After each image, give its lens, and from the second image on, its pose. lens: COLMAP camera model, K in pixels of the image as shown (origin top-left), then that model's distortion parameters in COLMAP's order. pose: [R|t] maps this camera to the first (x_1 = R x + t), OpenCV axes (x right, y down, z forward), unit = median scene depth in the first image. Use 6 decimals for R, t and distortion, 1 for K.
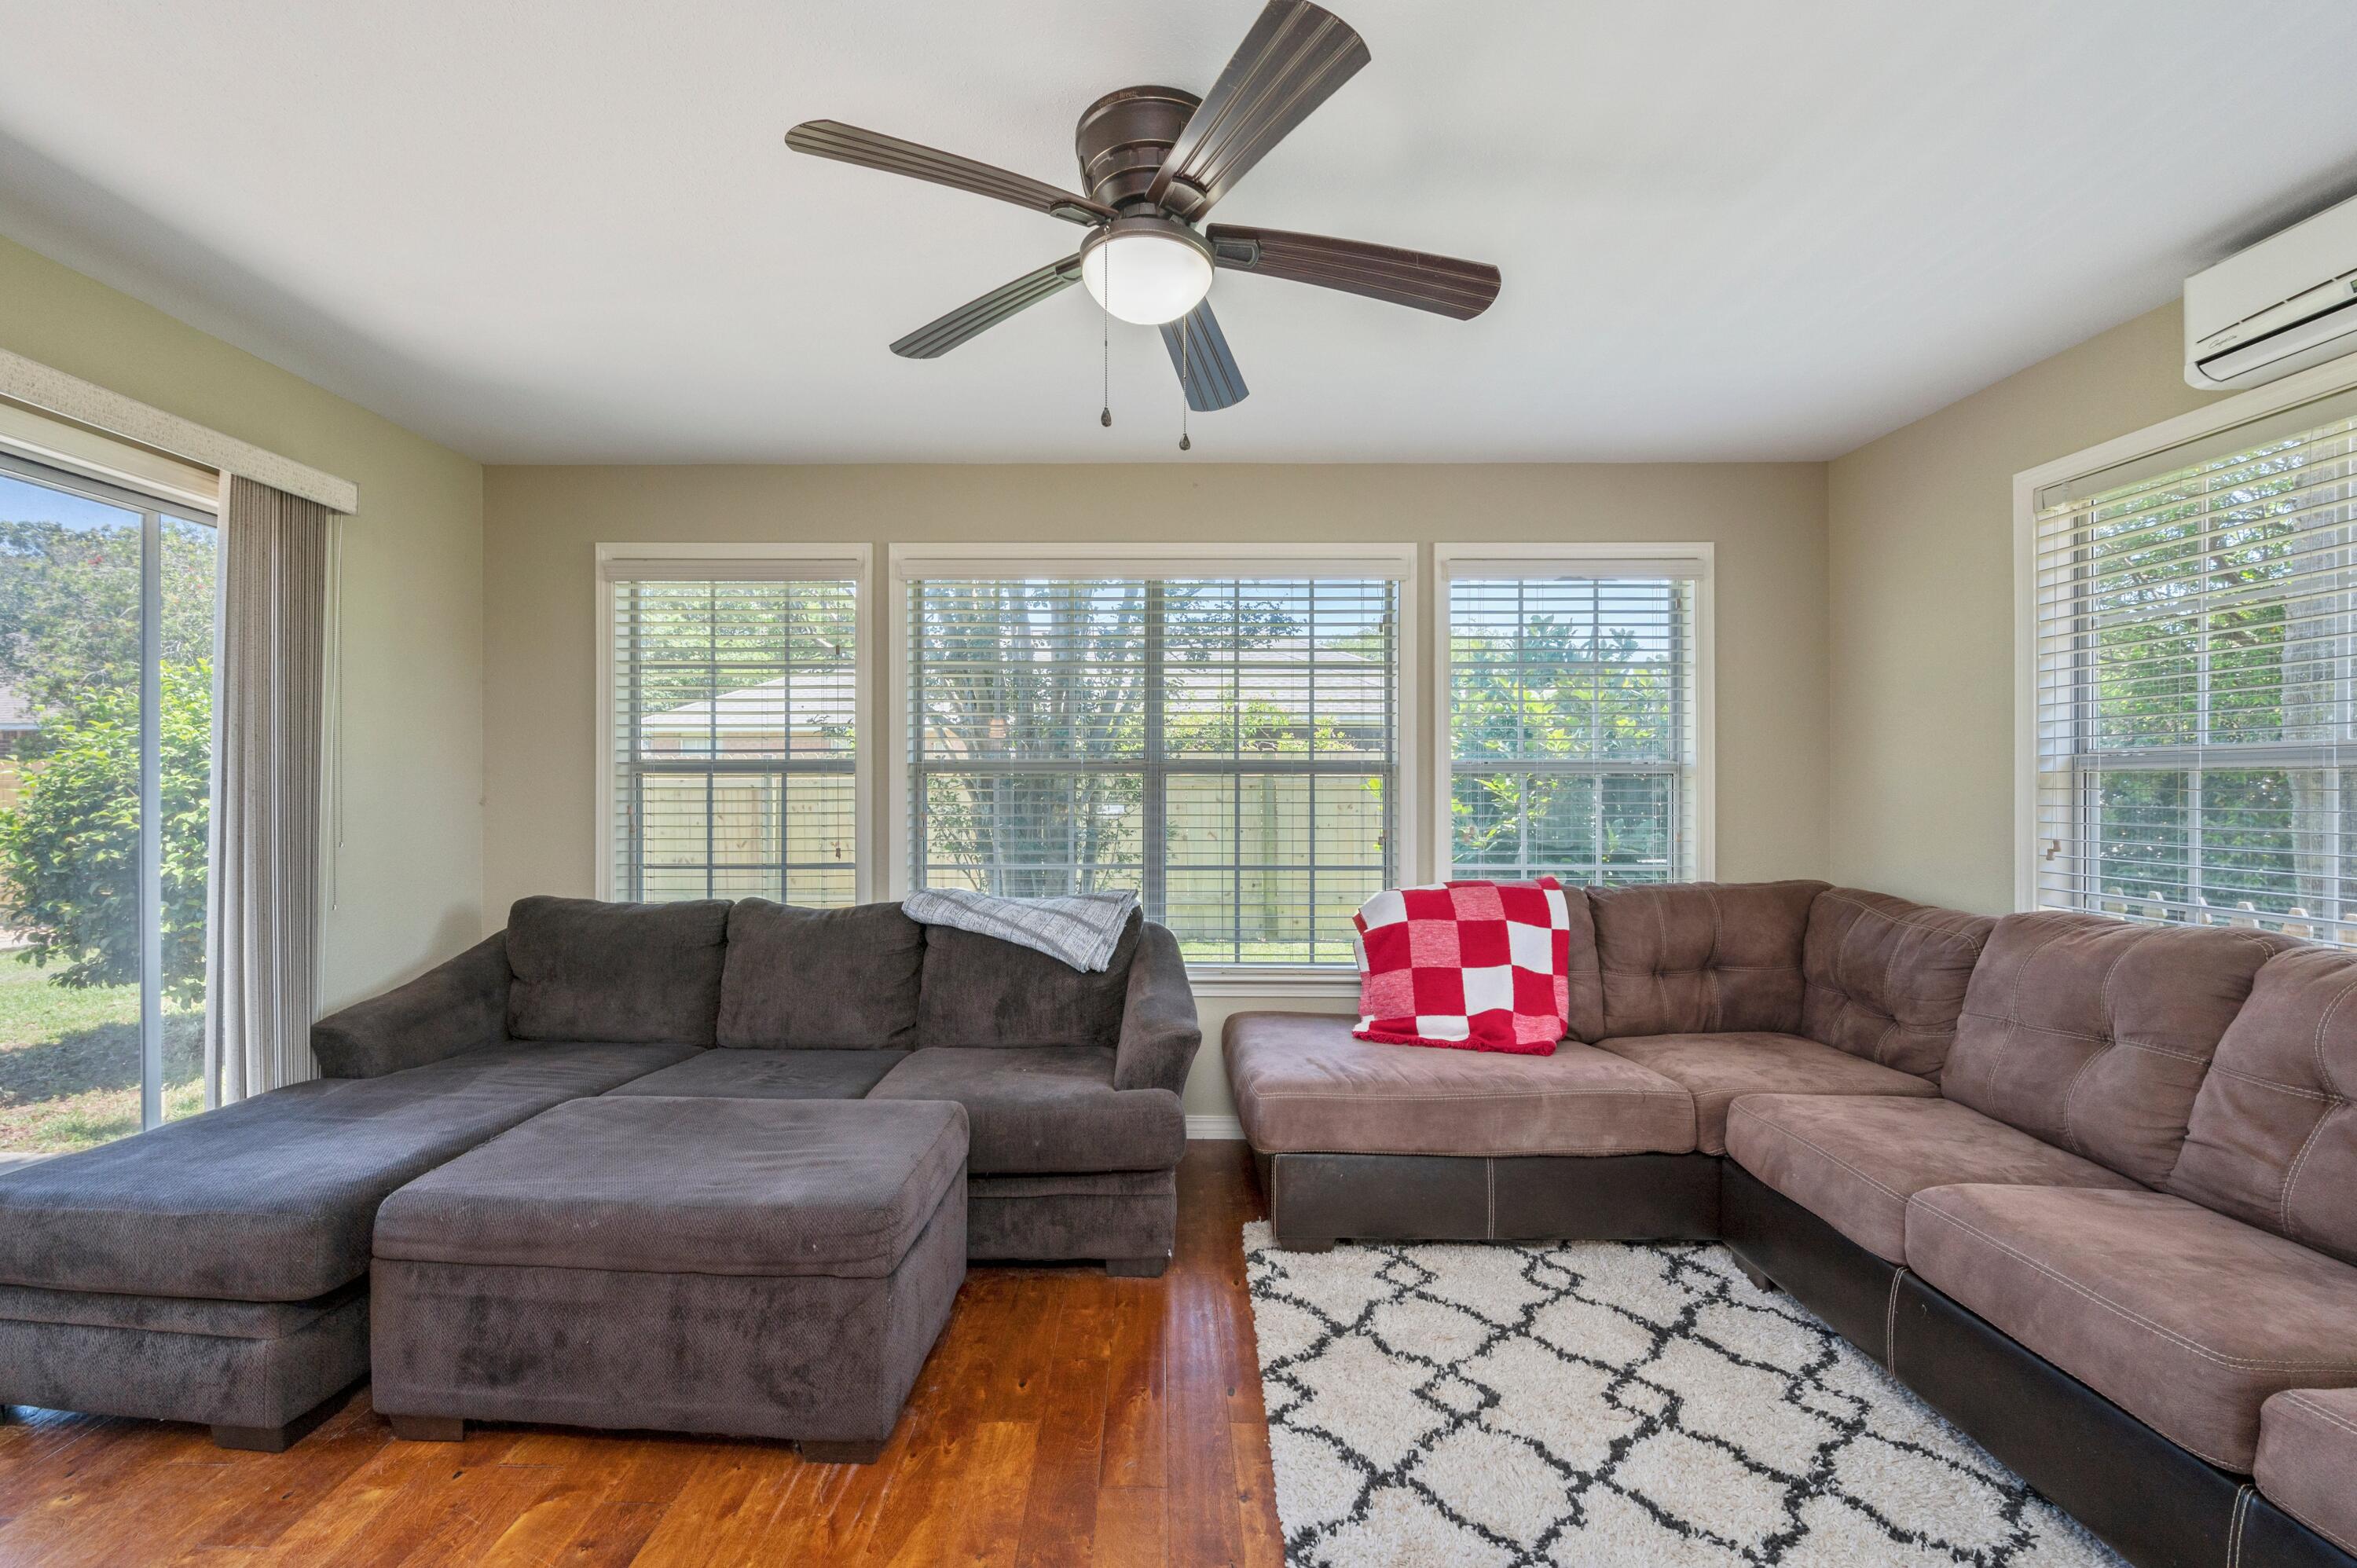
lens RADIAL K [[942.2, 0, 1179.2], [0, 942.2, 800.8], [0, 0, 1]] dist [-0.004509, 0.000217]
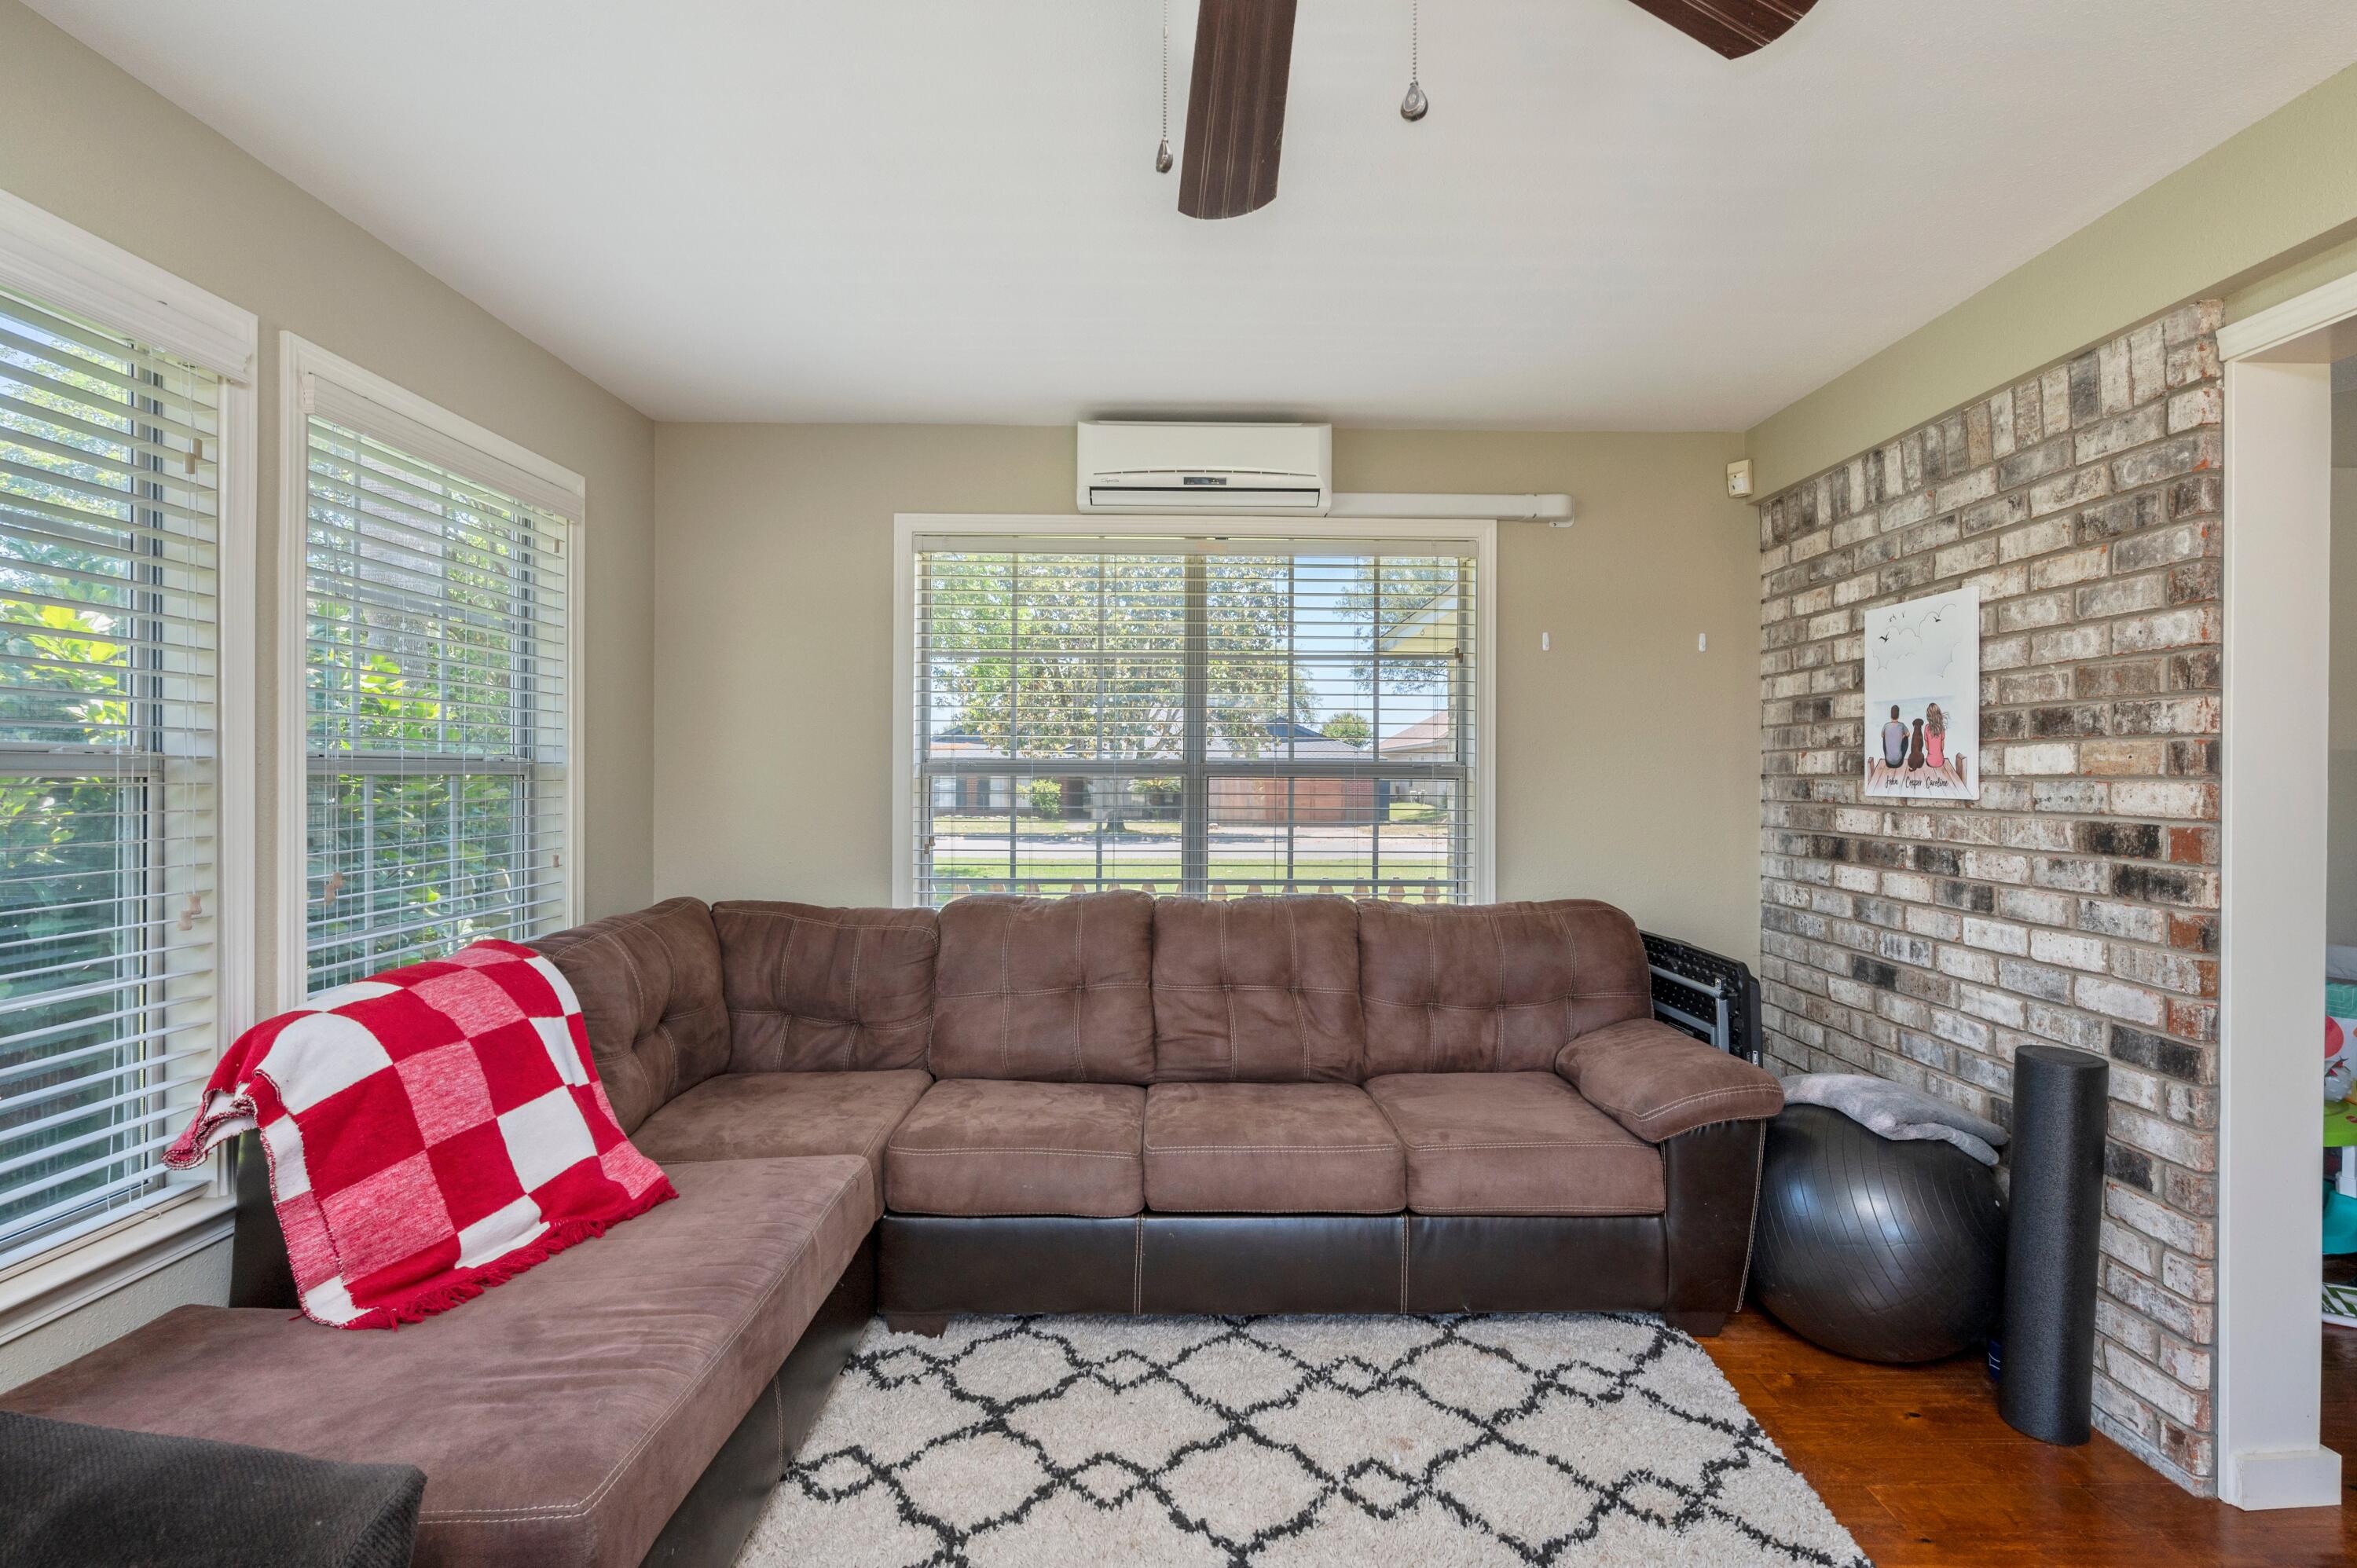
lens RADIAL K [[1073.4, 0, 1143.3], [0, 1073.4, 775.5], [0, 0, 1]] dist [-0.010498, 0.001732]
pose [[0.037380, -0.000304, 0.999301, -0.378632], [0.012537, 0.999921, -0.000165, -0.029245], [-0.999222, 0.012534, 0.037381, 0.651220]]
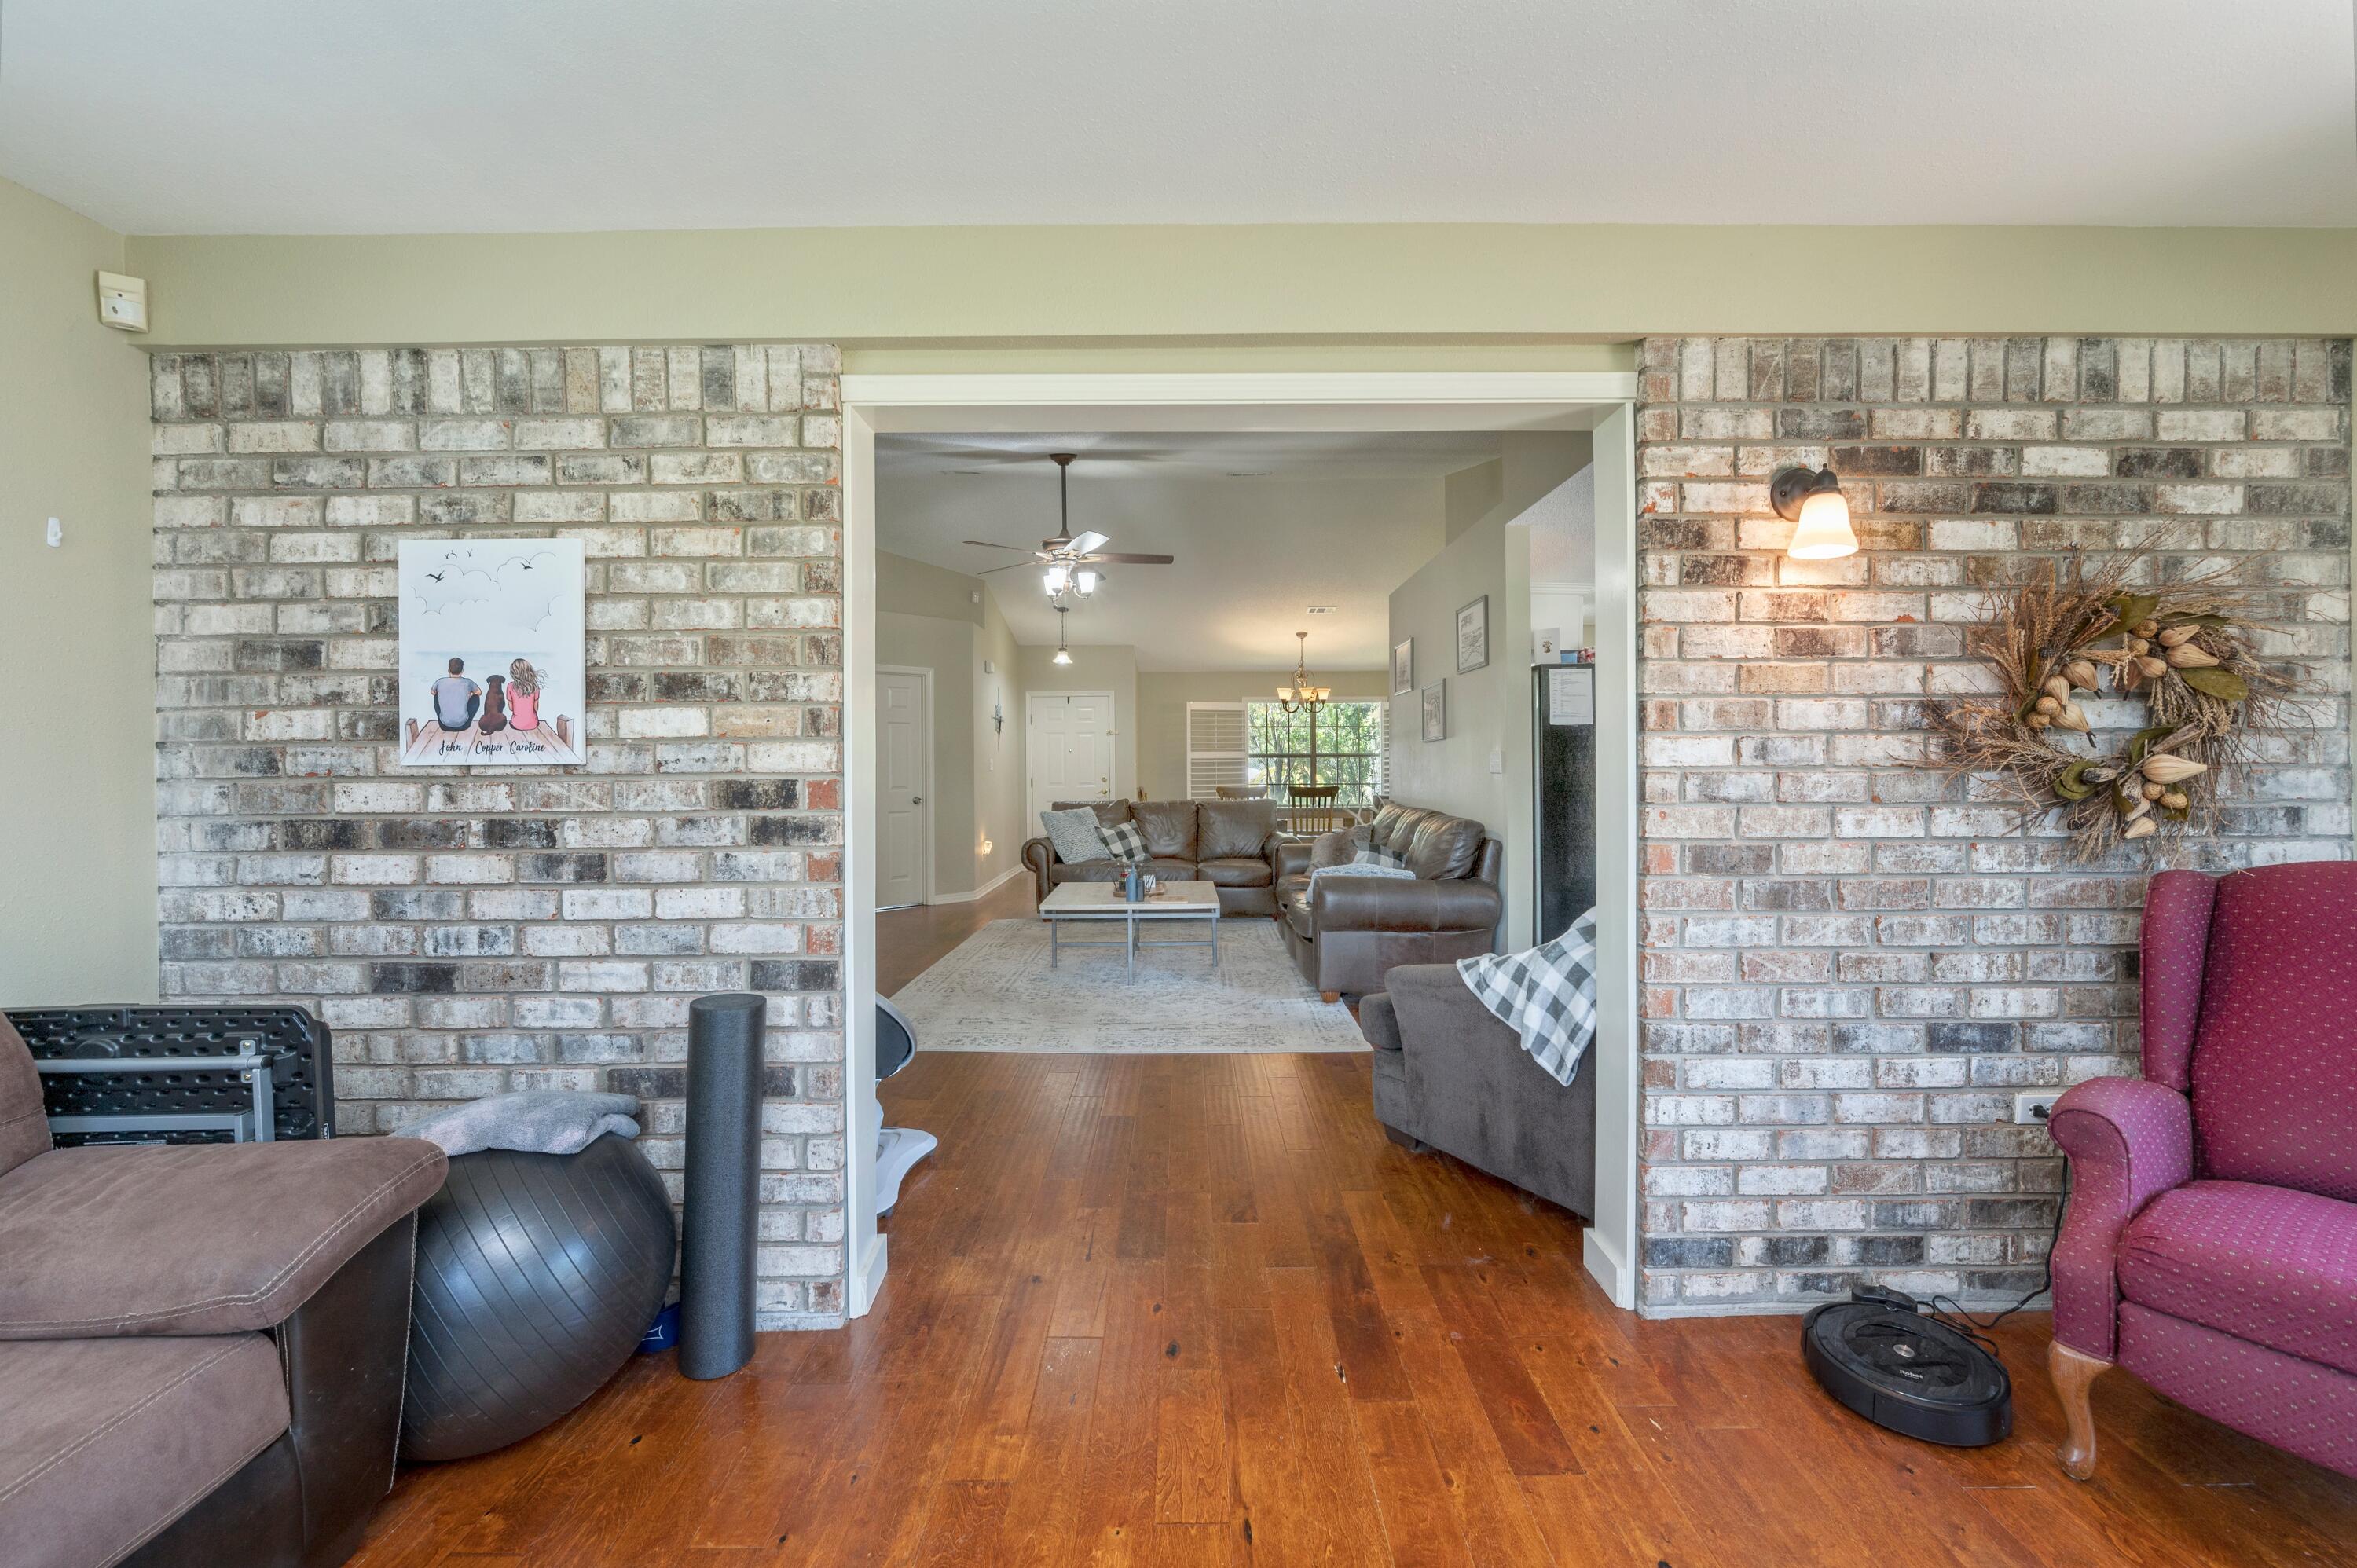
lens RADIAL K [[942.2, 0, 1187.4], [0, 942.2, 764.8], [0, 0, 1]] dist [-0.004509, 0.000217]
pose [[-0.999922, 0.008738, 0.008940, 0.064726], [0.008921, 0.999749, 0.020572, -0.010732], [-0.008758, 0.020650, -0.999748, 0.733808]]
